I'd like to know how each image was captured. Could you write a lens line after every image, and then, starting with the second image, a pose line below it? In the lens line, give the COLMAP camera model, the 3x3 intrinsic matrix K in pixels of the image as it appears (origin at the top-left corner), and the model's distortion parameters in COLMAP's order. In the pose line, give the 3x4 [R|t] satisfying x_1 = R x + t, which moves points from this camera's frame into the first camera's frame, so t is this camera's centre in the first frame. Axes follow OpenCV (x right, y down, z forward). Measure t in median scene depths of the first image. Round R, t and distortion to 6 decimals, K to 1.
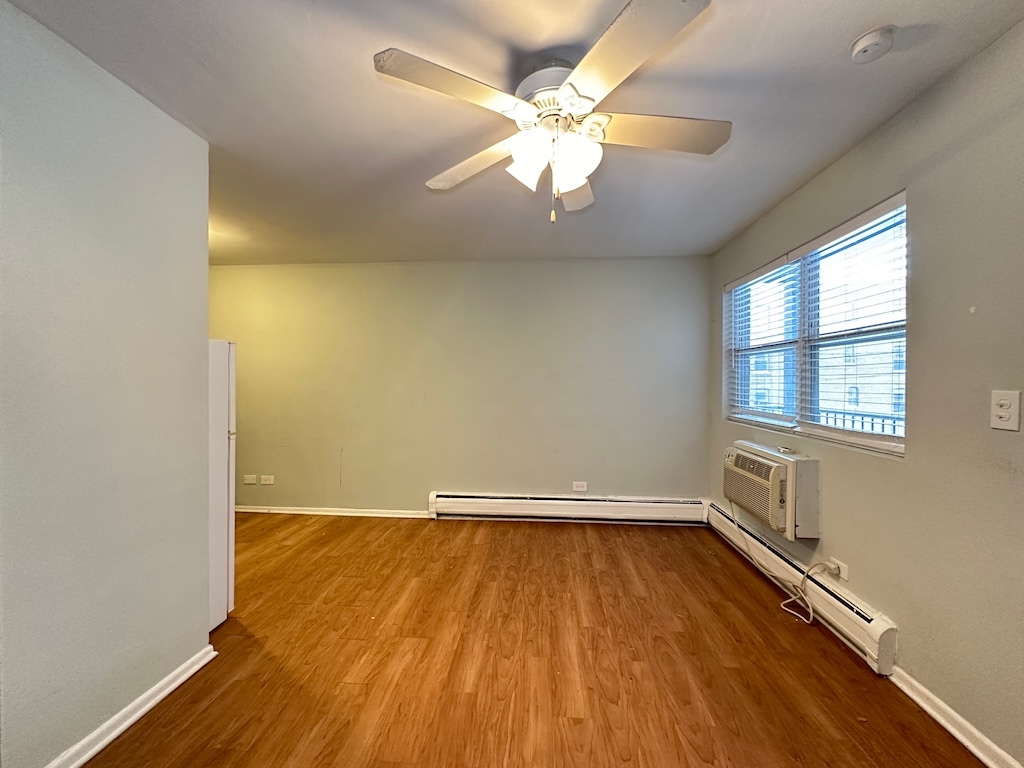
lens RADIAL K [[406.8, 0, 512.2], [0, 406.8, 384.3], [0, 0, 1]] dist [-0.002694, 0.000668]
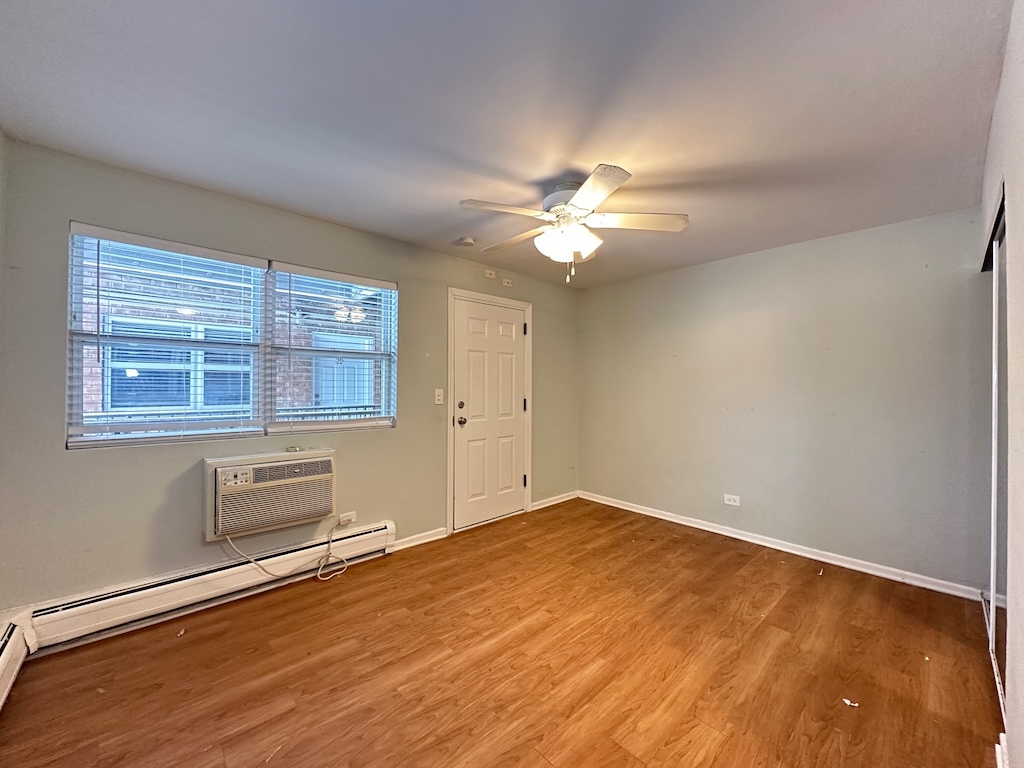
lens RADIAL K [[406.8, 0, 512.1], [0, 406.8, 384.3], [0, 0, 1]] dist [-0.002694, 0.000668]
pose [[-0.735681, -0.000084, 0.677328, -0.510252], [-0.000388, 1.000000, -0.000297, -0.010142], [-0.677328, -0.000482, -0.735681, 1.480254]]
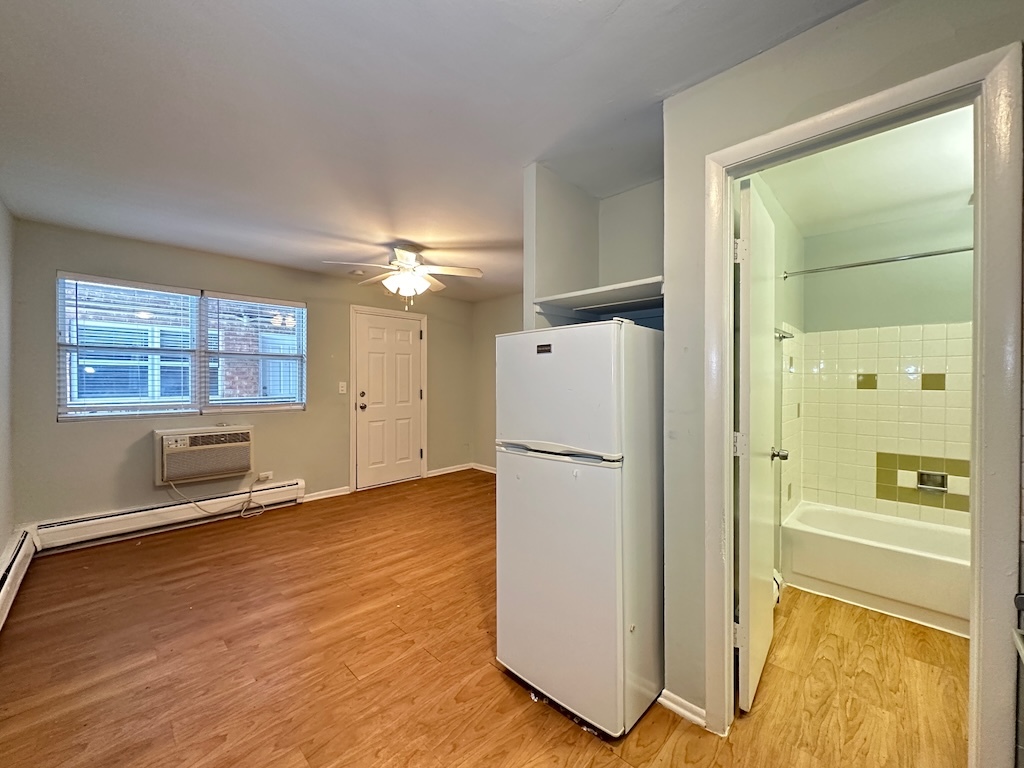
lens RADIAL K [[406.8, 0, 512.5], [0, 406.8, 384.0], [0, 0, 1]] dist [-0.002694, 0.000668]
pose [[-0.770937, -0.010617, 0.636823, -1.190643], [-0.000316, 0.999867, 0.016288, -0.015403], [-0.636911, 0.012356, -0.770838, 1.559250]]
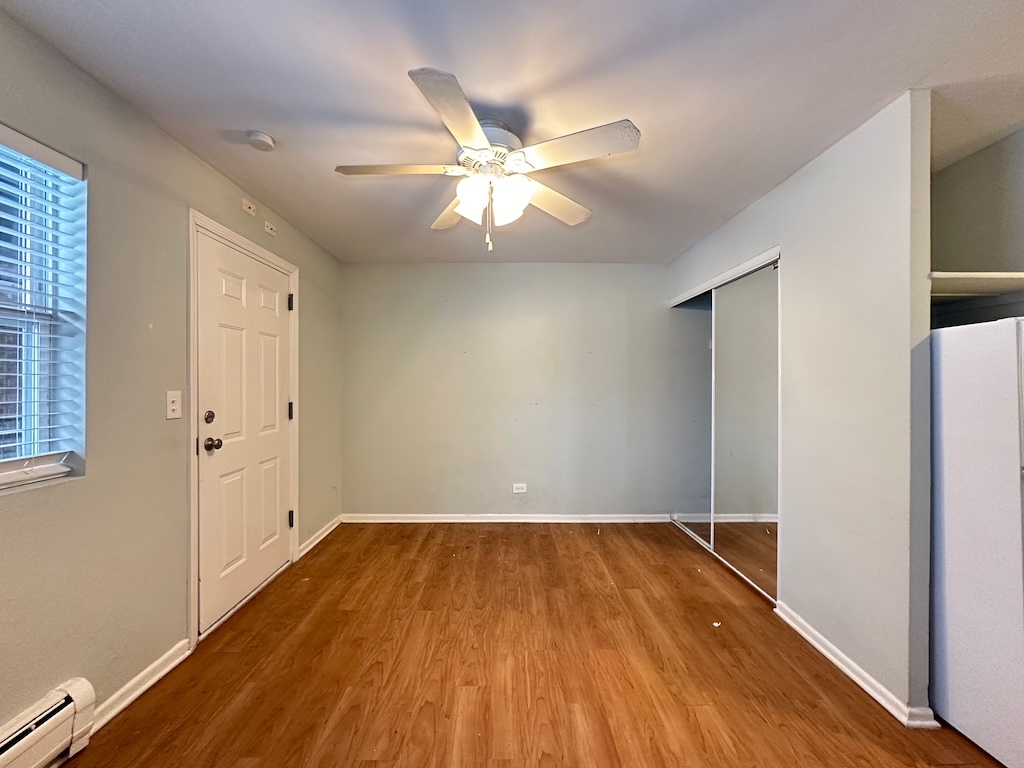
lens RADIAL K [[406.8, 0, 512.0], [0, 406.8, 384.1], [0, 0, 1]] dist [-0.002694, 0.000668]
pose [[-0.995601, 0.001687, -0.093676, 0.097888], [0.000966, 0.999970, 0.007748, -0.010805], [0.093686, 0.007623, -0.995573, 1.433952]]
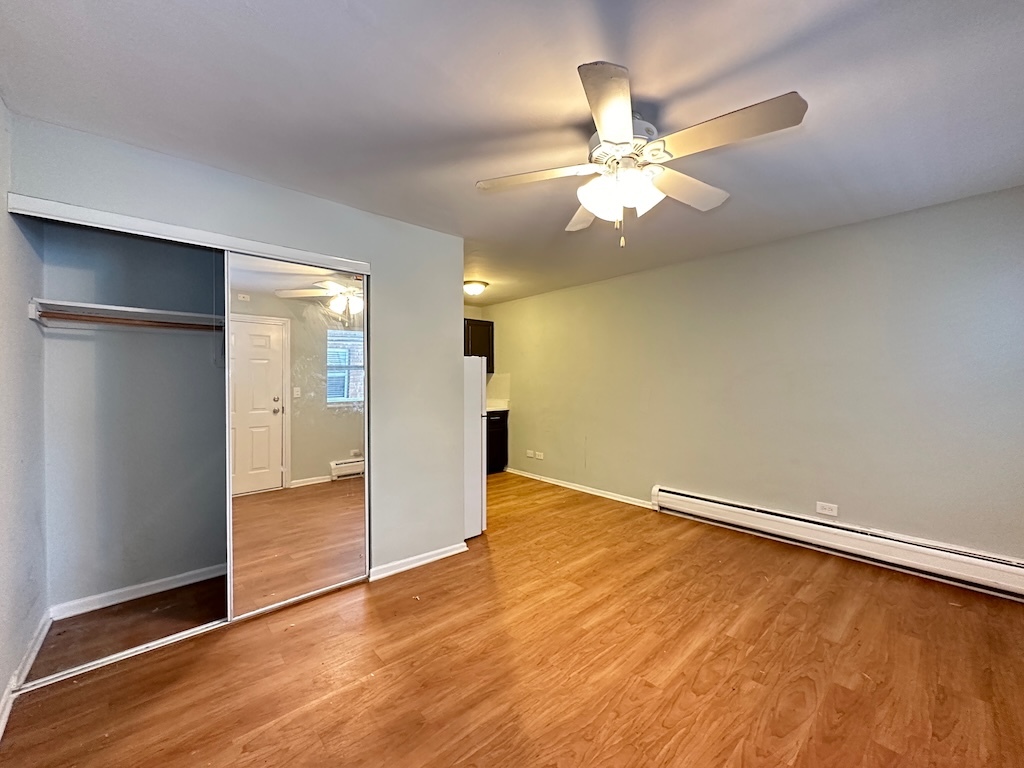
lens RADIAL K [[406.8, 0, 512.6], [0, 406.8, 385.4], [0, 0, 1]] dist [-0.002694, 0.000668]
pose [[0.721239, 0.001662, -0.692684, 0.446223], [0.000694, 0.999995, 0.003122, -0.000760], [0.692685, -0.002732, 0.721235, -0.045438]]
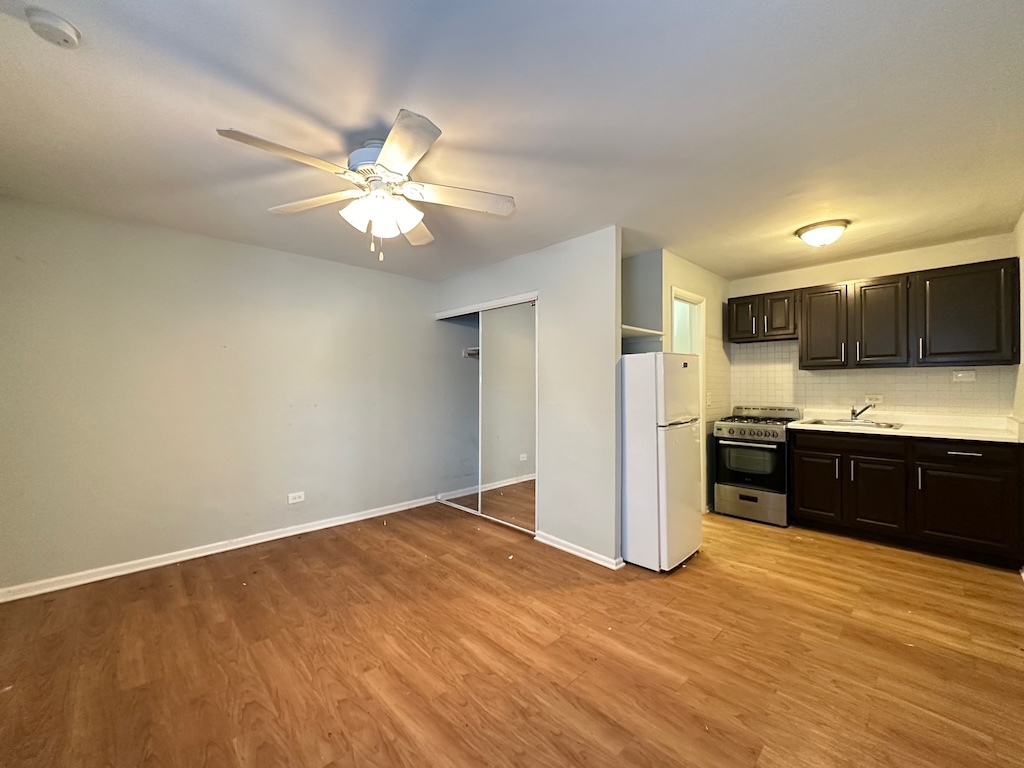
lens RADIAL K [[406.8, 0, 511.8], [0, 406.8, 385.6], [0, 0, 1]] dist [-0.002694, 0.000668]
pose [[-0.662650, 0.003335, -0.748922, 0.516494], [-0.002456, 0.999975, 0.006625, -0.008282], [0.748926, 0.006229, -0.662625, 1.412331]]
